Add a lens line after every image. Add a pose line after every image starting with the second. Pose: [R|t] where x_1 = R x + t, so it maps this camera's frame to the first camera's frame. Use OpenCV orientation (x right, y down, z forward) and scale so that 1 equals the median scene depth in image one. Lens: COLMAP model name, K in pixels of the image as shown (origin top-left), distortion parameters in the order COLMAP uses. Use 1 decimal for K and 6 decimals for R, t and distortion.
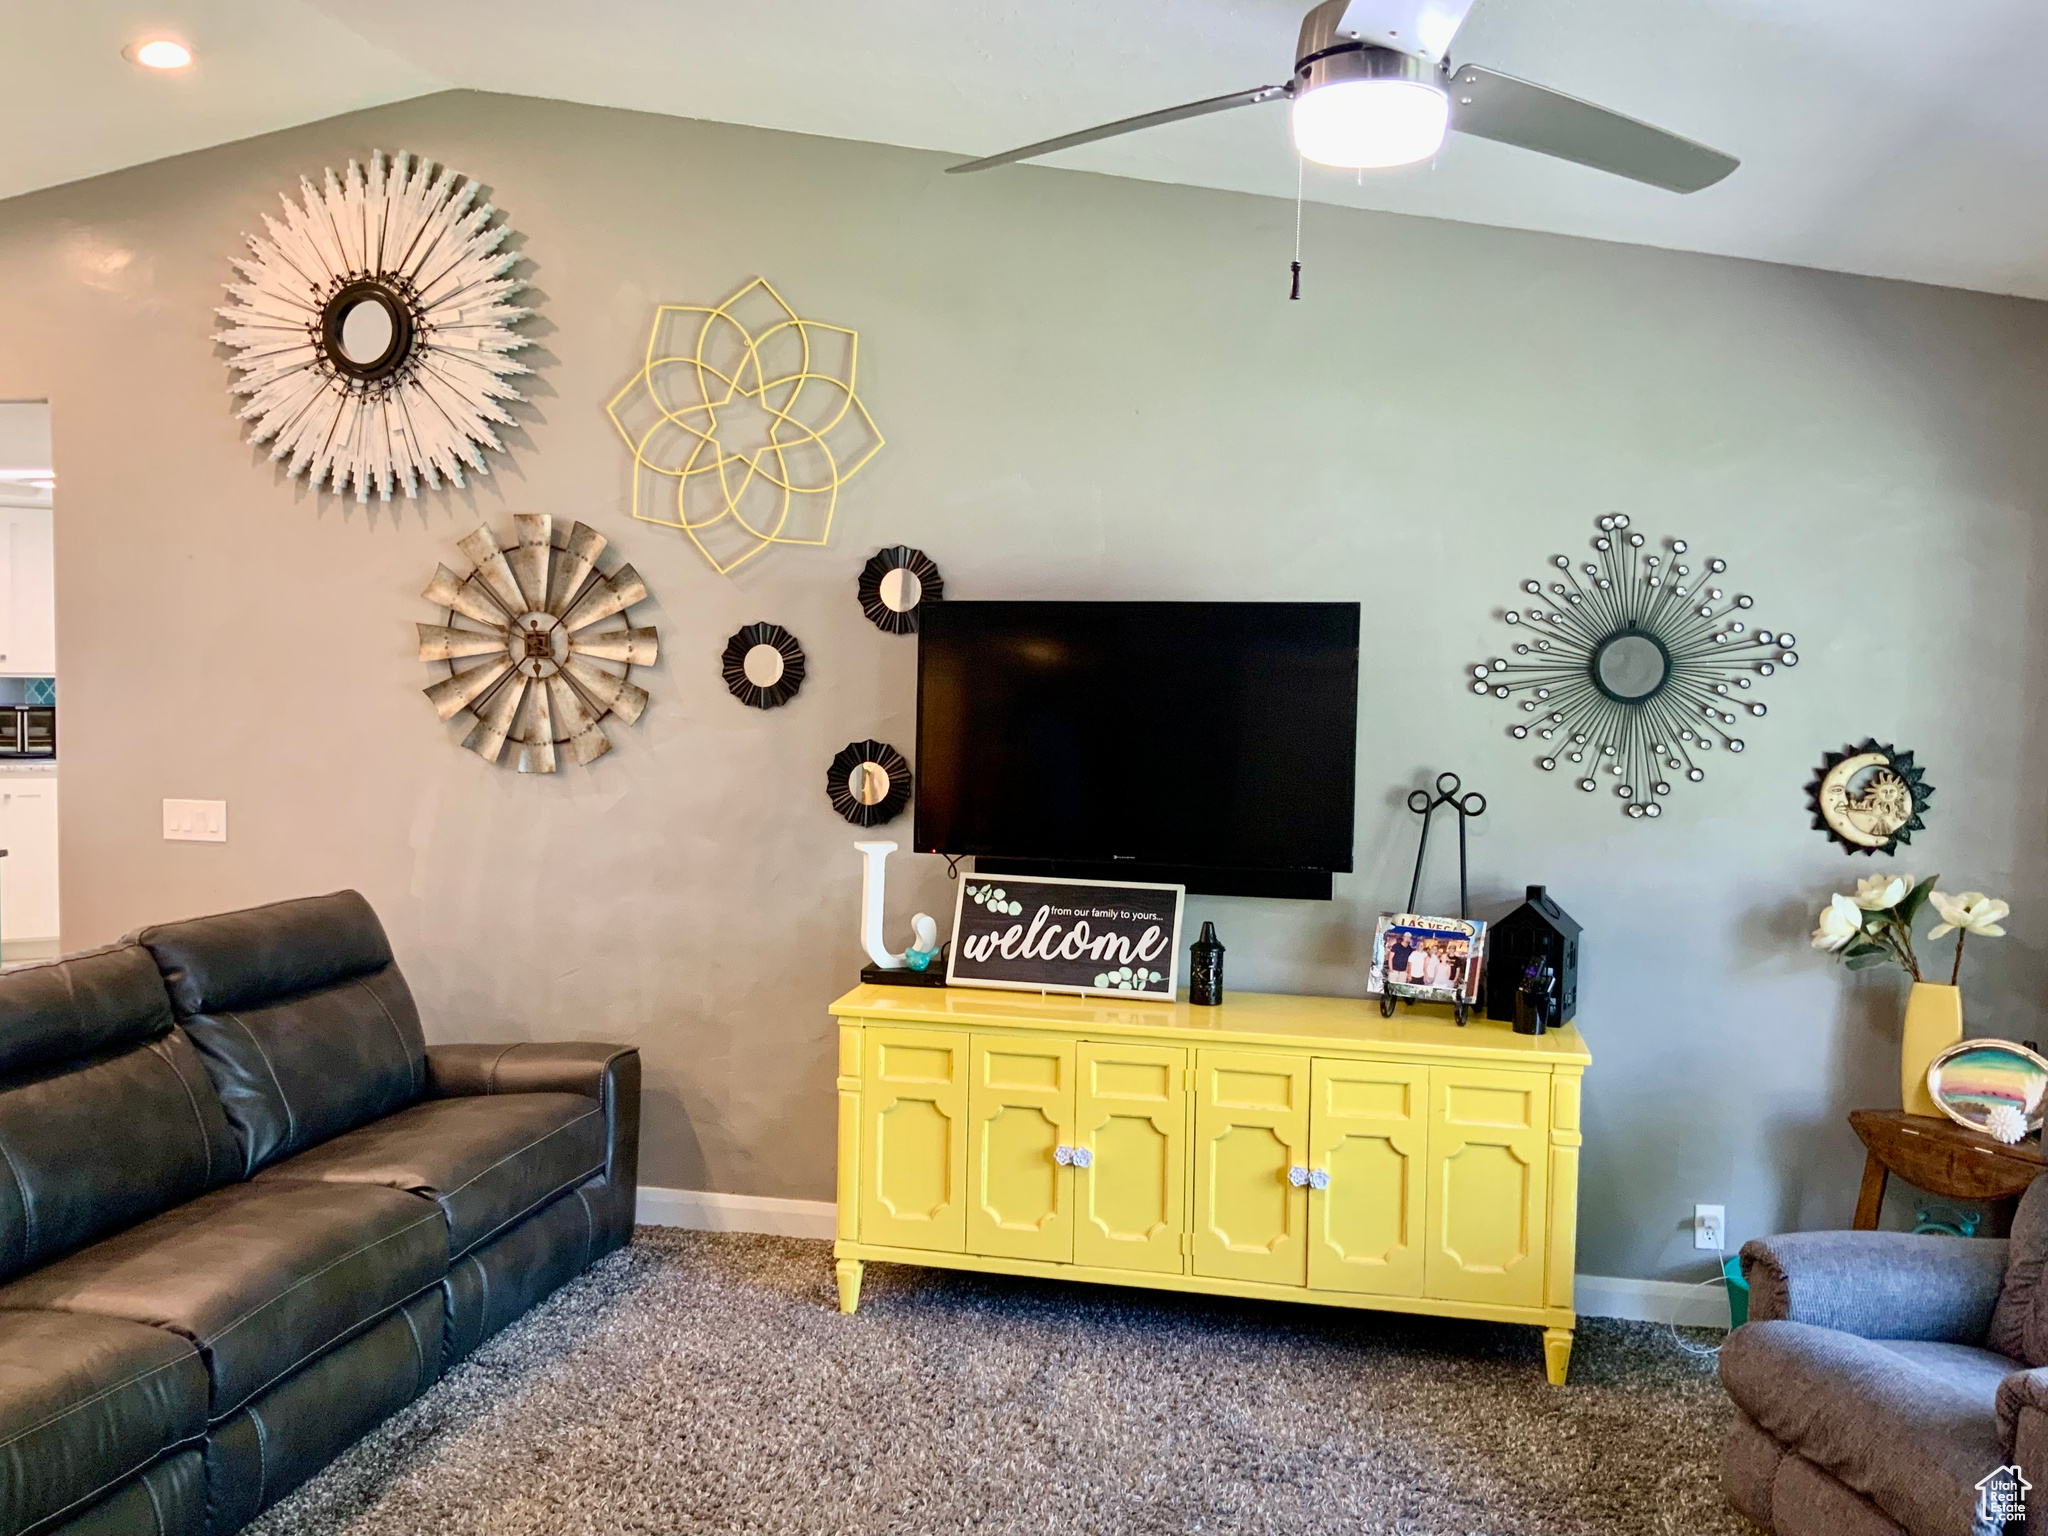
lens RADIAL K [[1715.3, 0, 959.2], [0, 1715.3, 760.0], [0, 0, 1]] dist [0.096322, -0.181353]
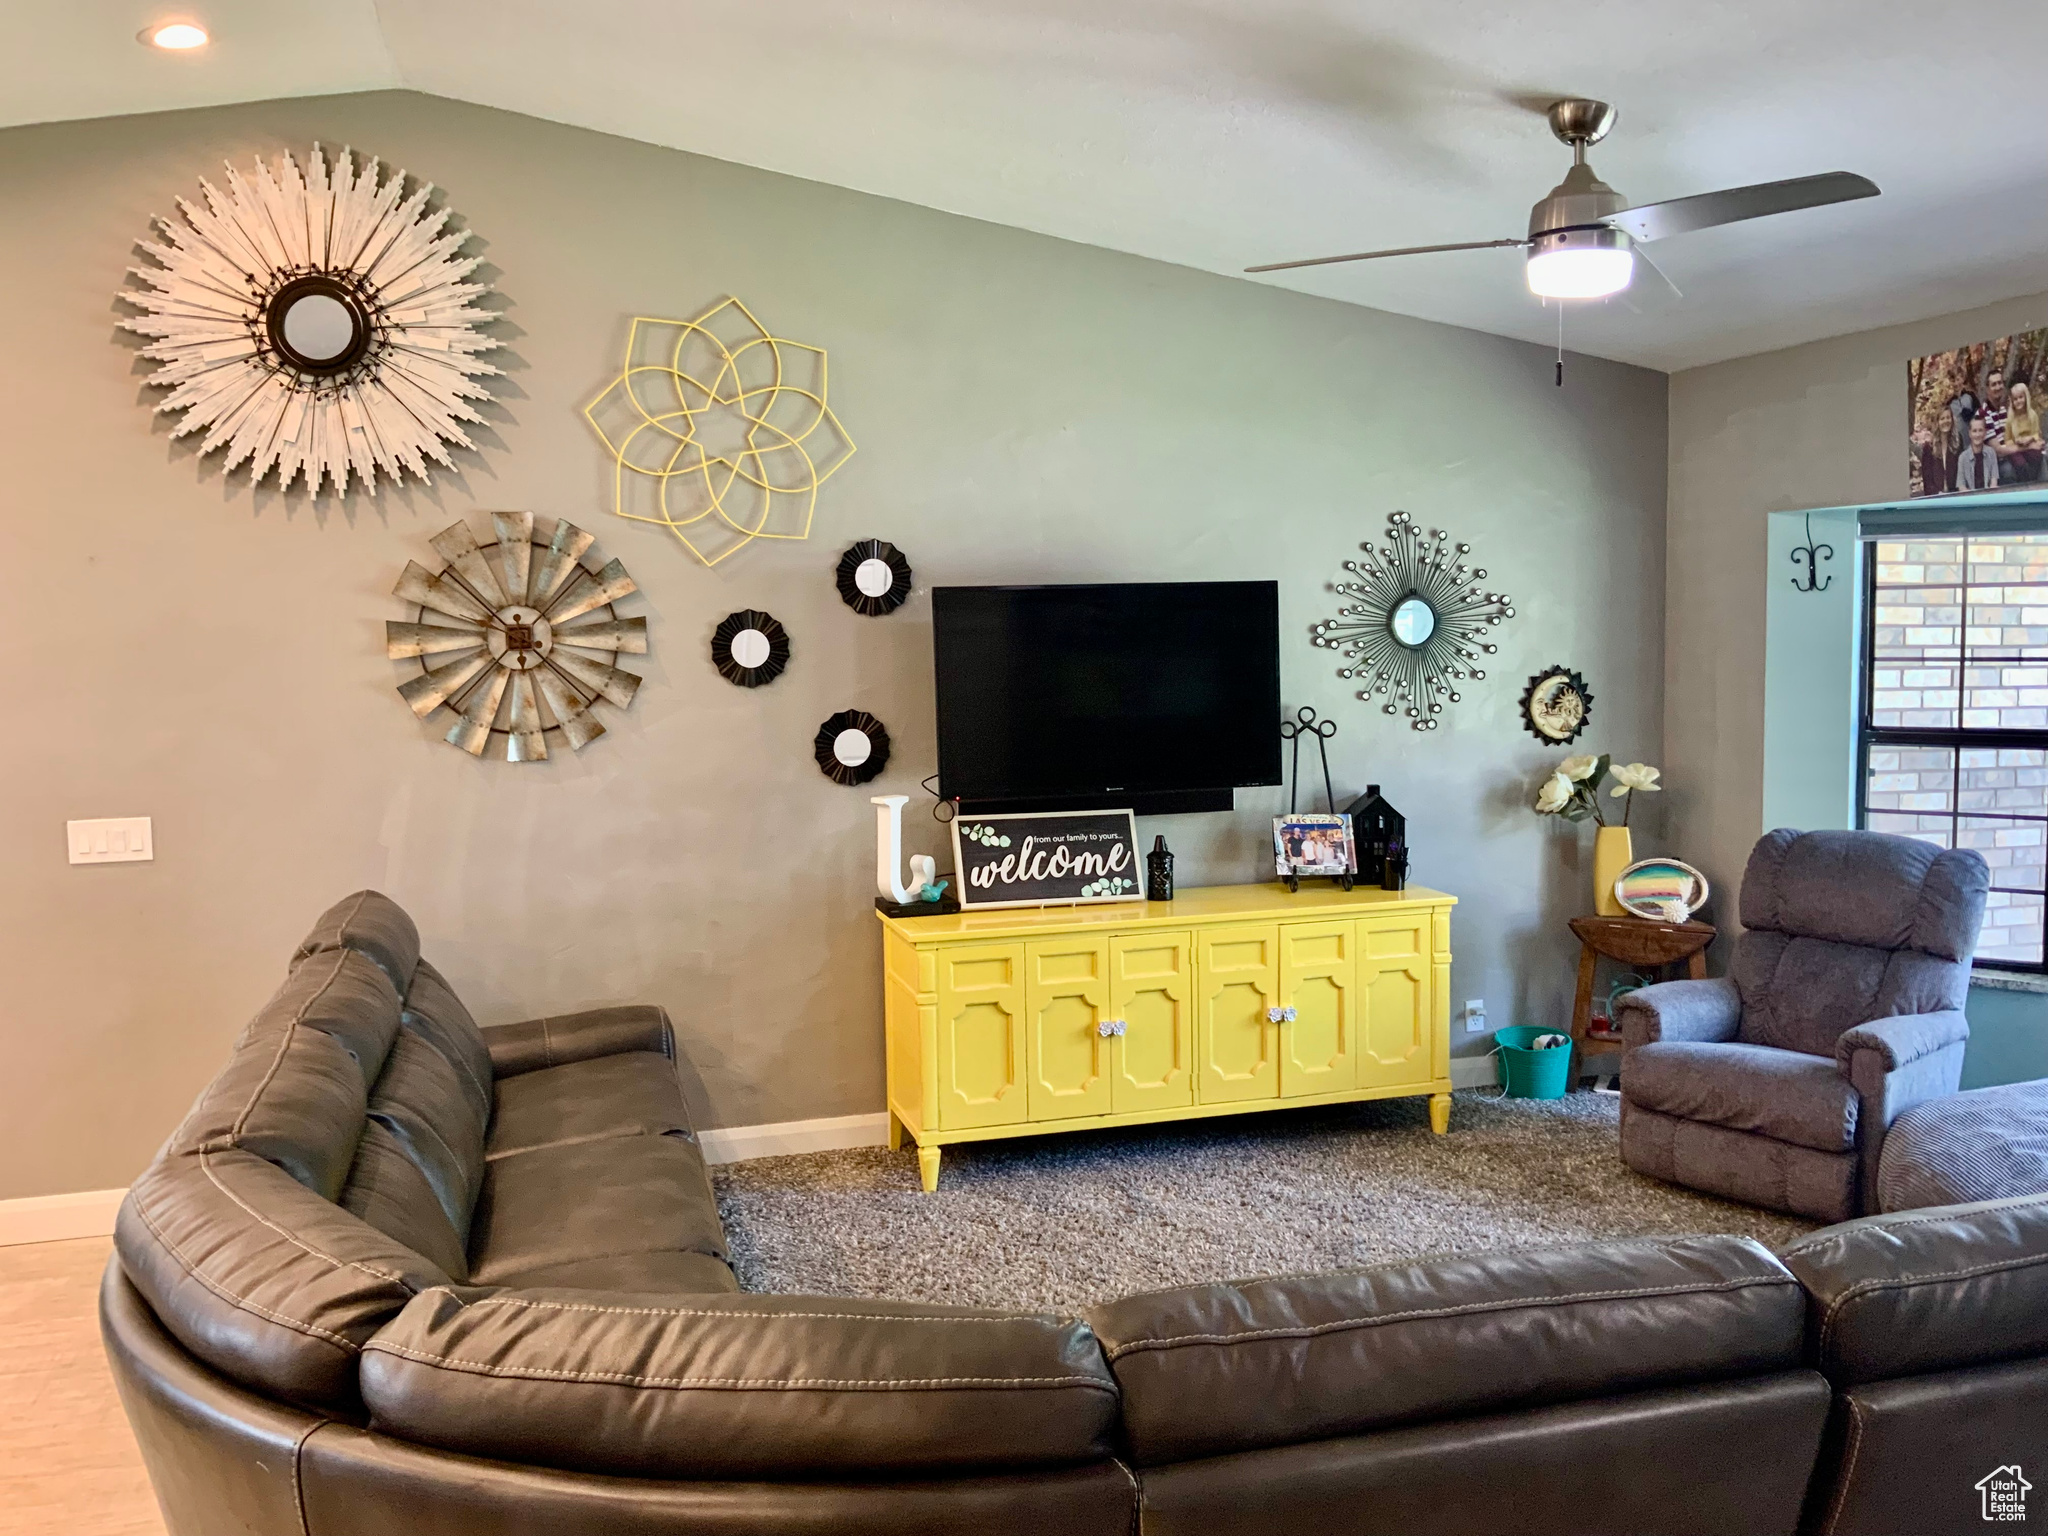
lens RADIAL K [[1715.3, 0, 1012.9], [0, 1715.3, 766.1], [0, 0, 1]] dist [0.096322, -0.181353]
pose [[0.879646, -0.074472, 0.469763, -0.534139], [0.063441, 0.997212, 0.039294, -0.013245], [-0.471380, -0.004763, 0.881918, -0.063900]]
